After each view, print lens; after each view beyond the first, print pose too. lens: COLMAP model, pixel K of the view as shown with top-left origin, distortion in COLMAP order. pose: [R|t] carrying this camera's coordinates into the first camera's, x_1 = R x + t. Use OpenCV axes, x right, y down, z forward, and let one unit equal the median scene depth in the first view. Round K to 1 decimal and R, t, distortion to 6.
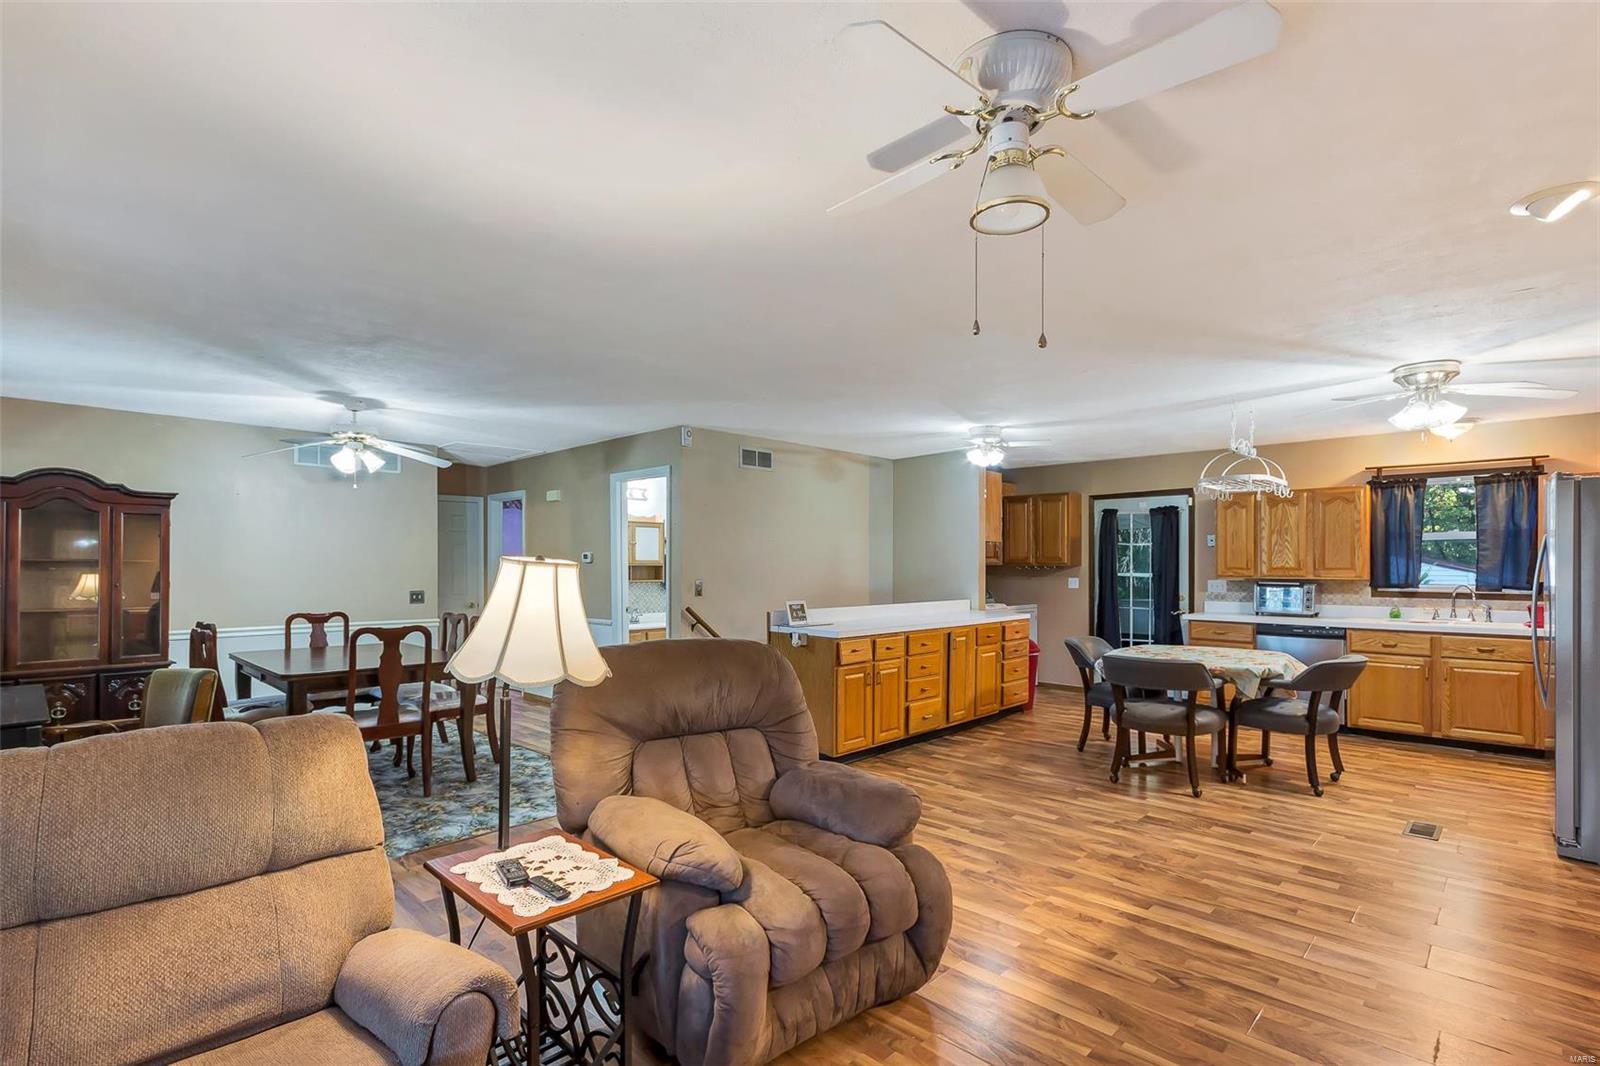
lens RADIAL K [[751.2, 0, 796.8], [0, 751.2, 549.2], [0, 0, 1]] dist [0.002901, -0.000011]
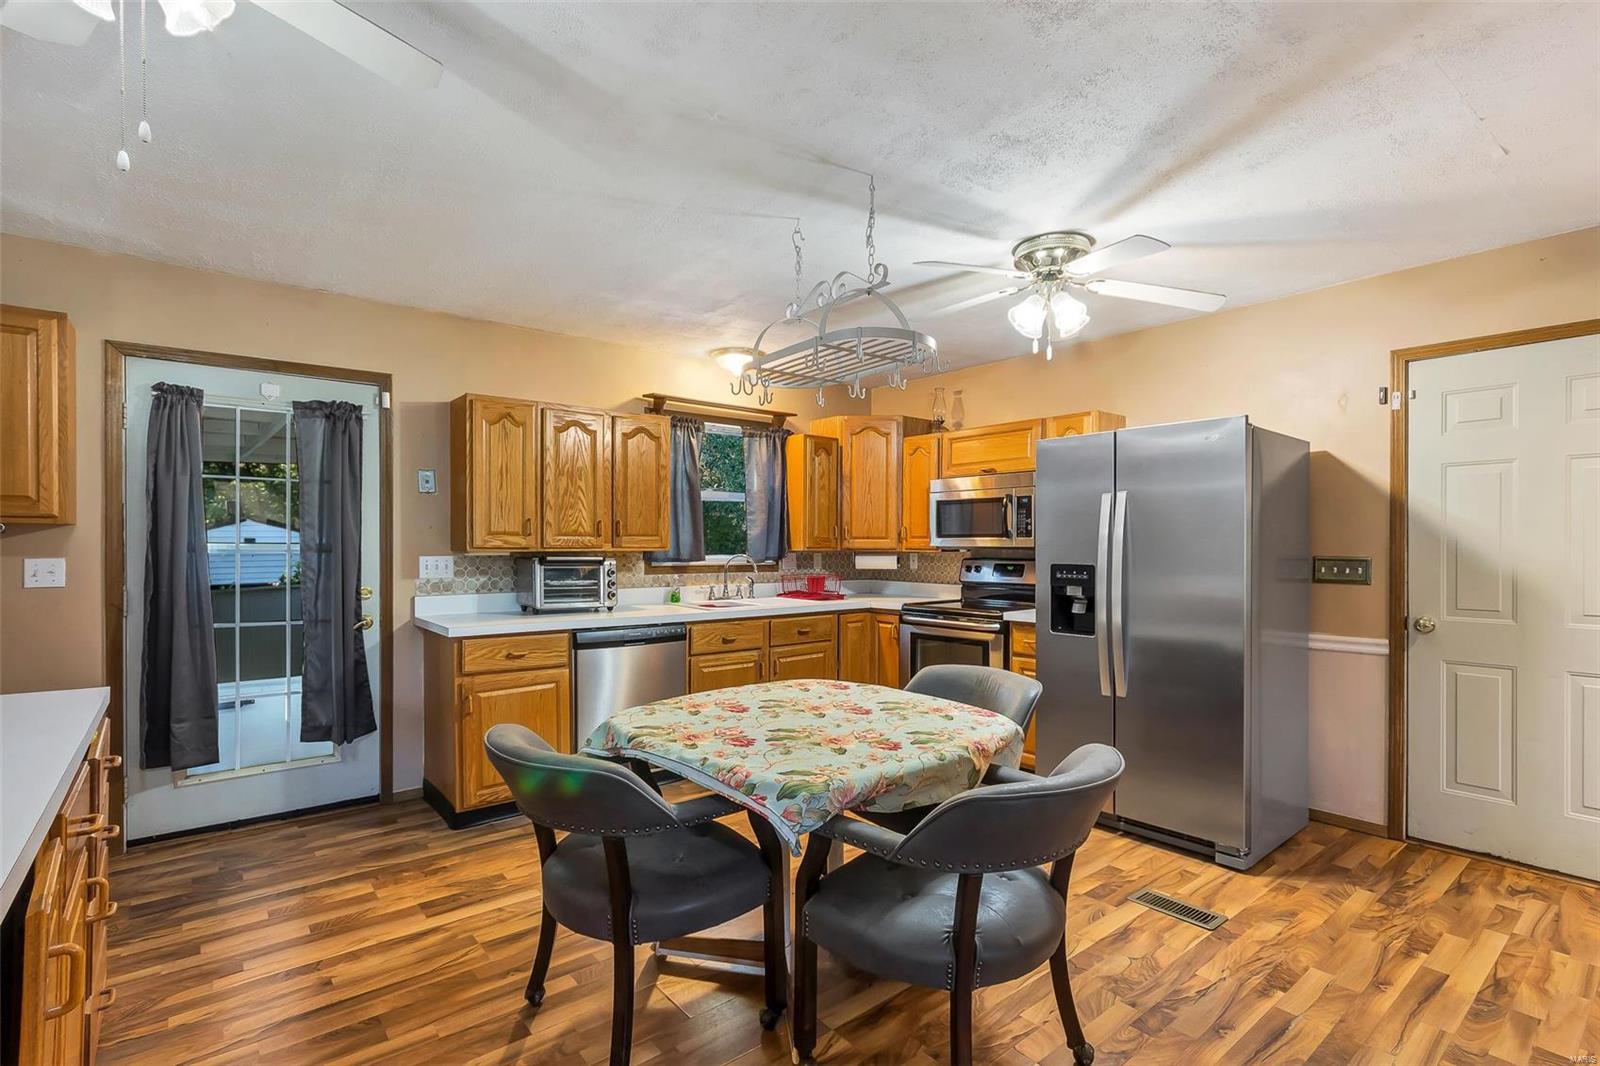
lens RADIAL K [[751.2, 0, 795.2], [0, 751.2, 545.4], [0, 0, 1]] dist [0.002901, -0.000011]
pose [[0.128551, 0.003883, 0.991695, 0.068700], [-0.018275, 0.999832, -0.001546, 0.031954], [-0.991534, -0.017924, 0.128601, 0.729522]]
